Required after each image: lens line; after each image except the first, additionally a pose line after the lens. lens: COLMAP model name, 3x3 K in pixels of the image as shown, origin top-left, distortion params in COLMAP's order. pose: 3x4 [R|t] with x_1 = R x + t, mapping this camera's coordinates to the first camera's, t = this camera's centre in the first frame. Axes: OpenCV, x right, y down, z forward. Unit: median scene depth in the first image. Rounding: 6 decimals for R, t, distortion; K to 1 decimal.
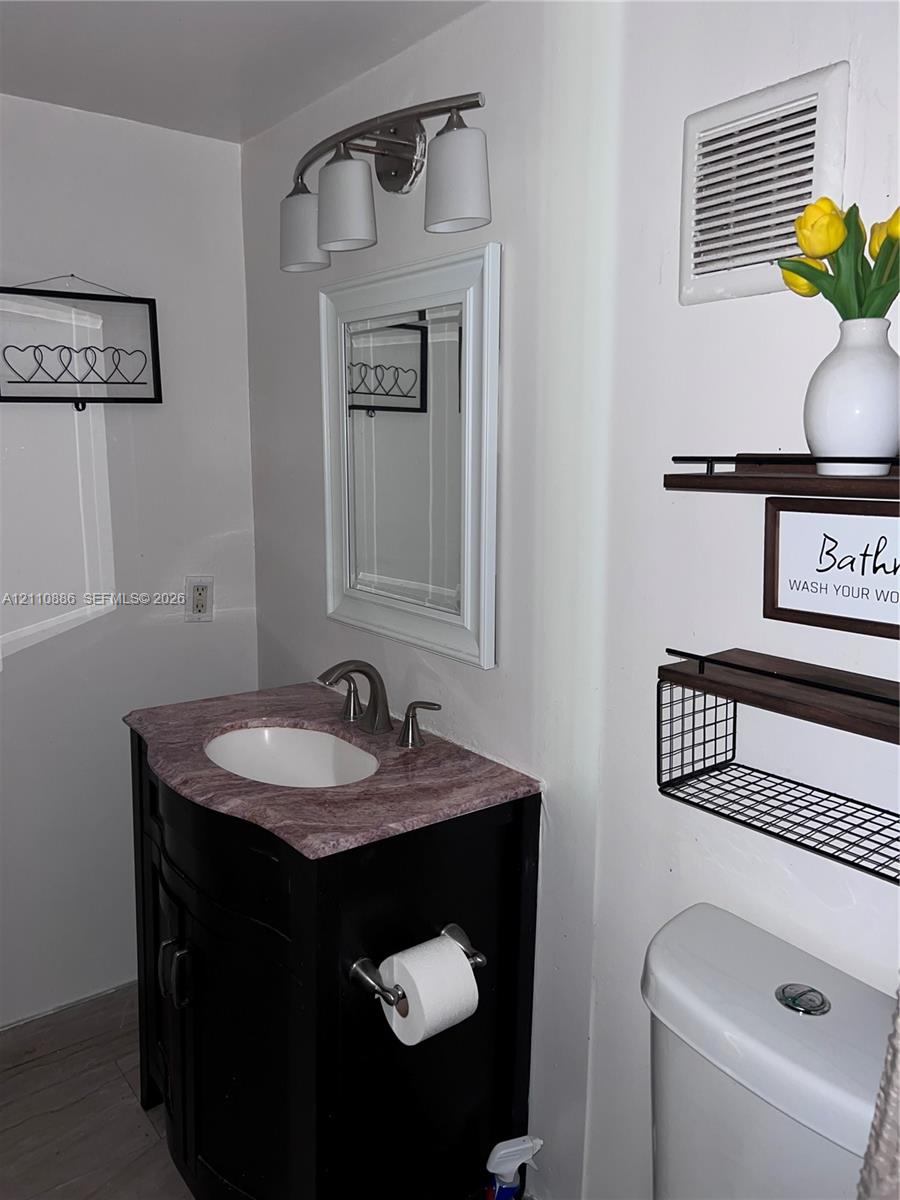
lens RADIAL K [[906.8, 0, 447.9], [0, 906.8, 601.7], [0, 0, 1]] dist [0.037371, -0.013251]
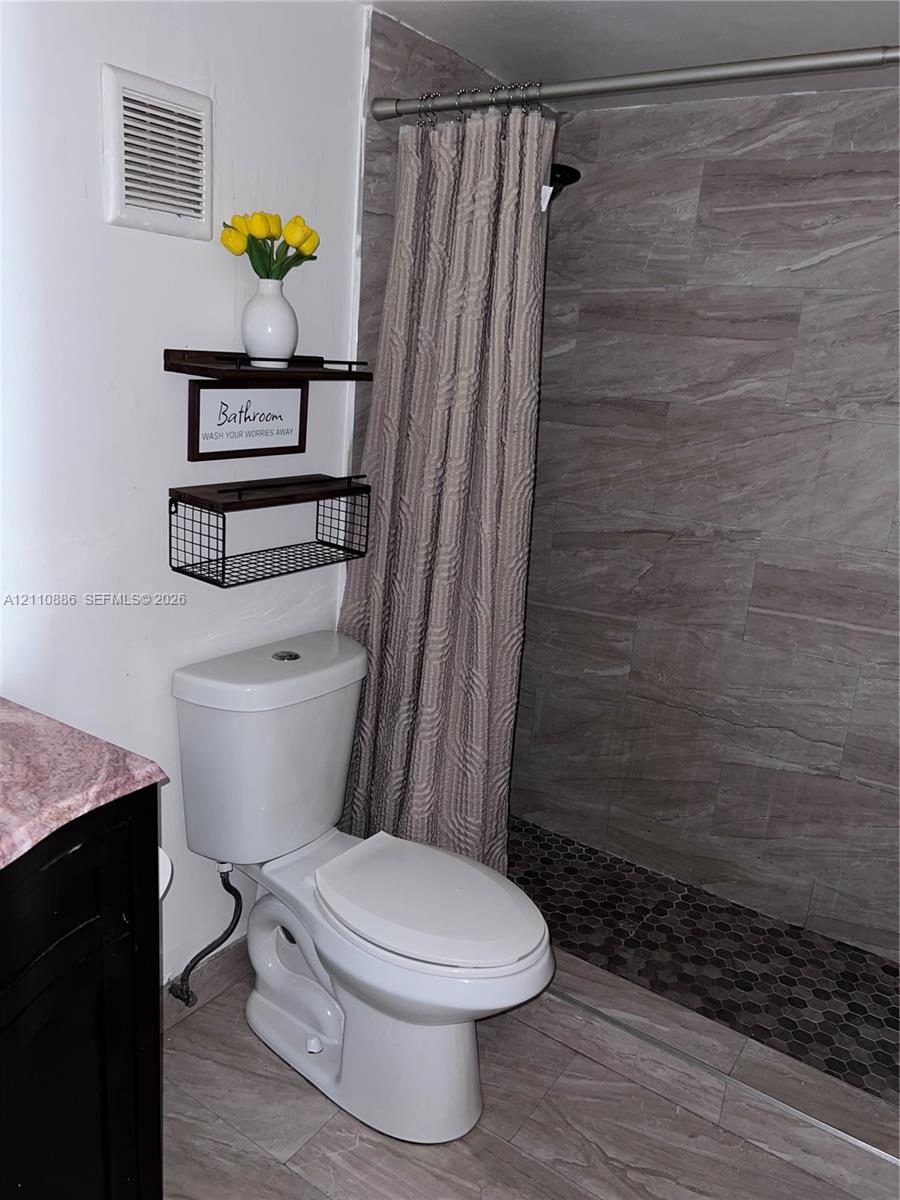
lens RADIAL K [[906.8, 0, 449.7], [0, 906.8, 603.2], [0, 0, 1]] dist [0.037371, -0.013251]
pose [[-0.330497, -0.281473, 0.900858, -0.916720], [0.081930, 0.942334, 0.324490, -0.161951], [-0.940244, 0.181050, -0.288377, 0.805954]]
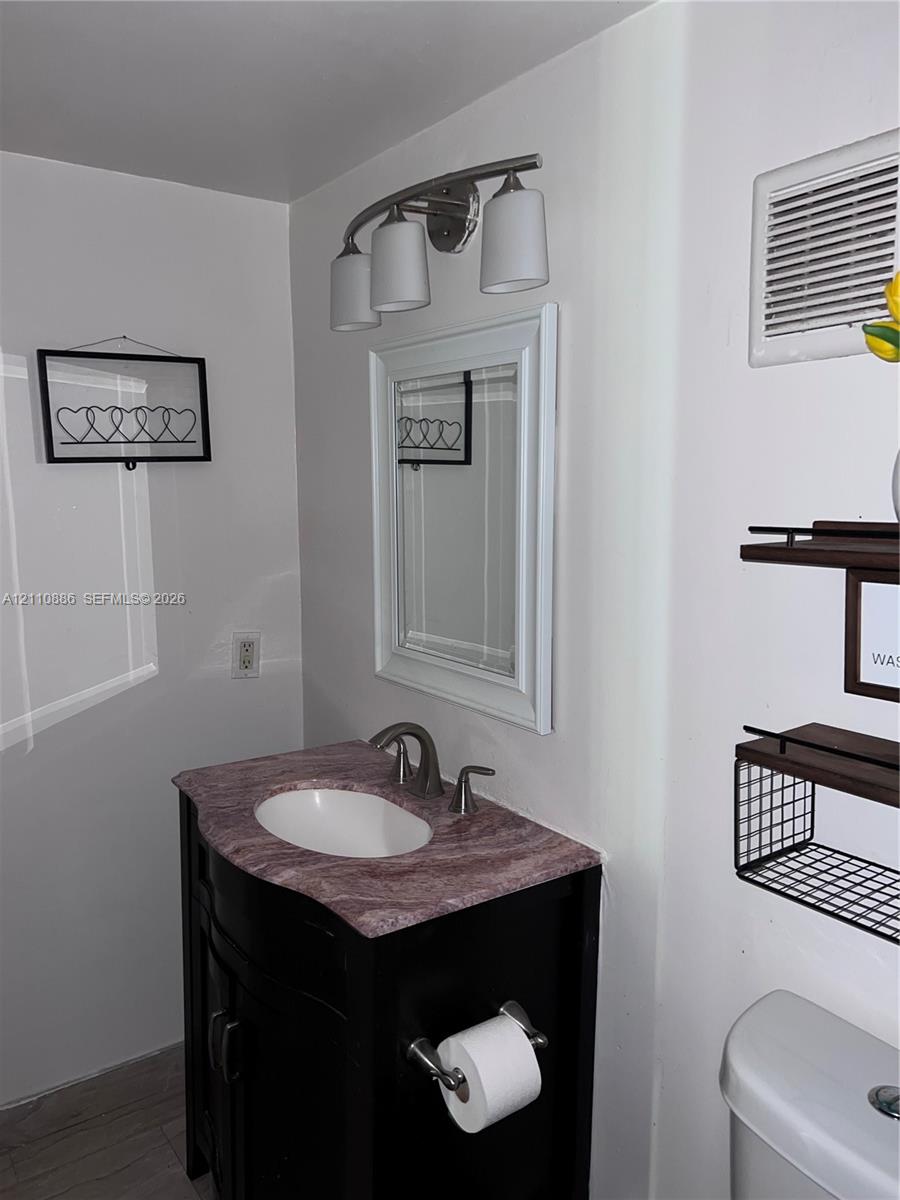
lens RADIAL K [[906.8, 0, 450.4], [0, 906.8, 622.0], [0, 0, 1]] dist [0.037371, -0.013251]
pose [[0.999388, -0.002679, -0.034871, -0.024500], [0.001823, 0.999697, -0.024563, -0.024708], [0.034926, 0.024484, 0.999090, 0.020260]]
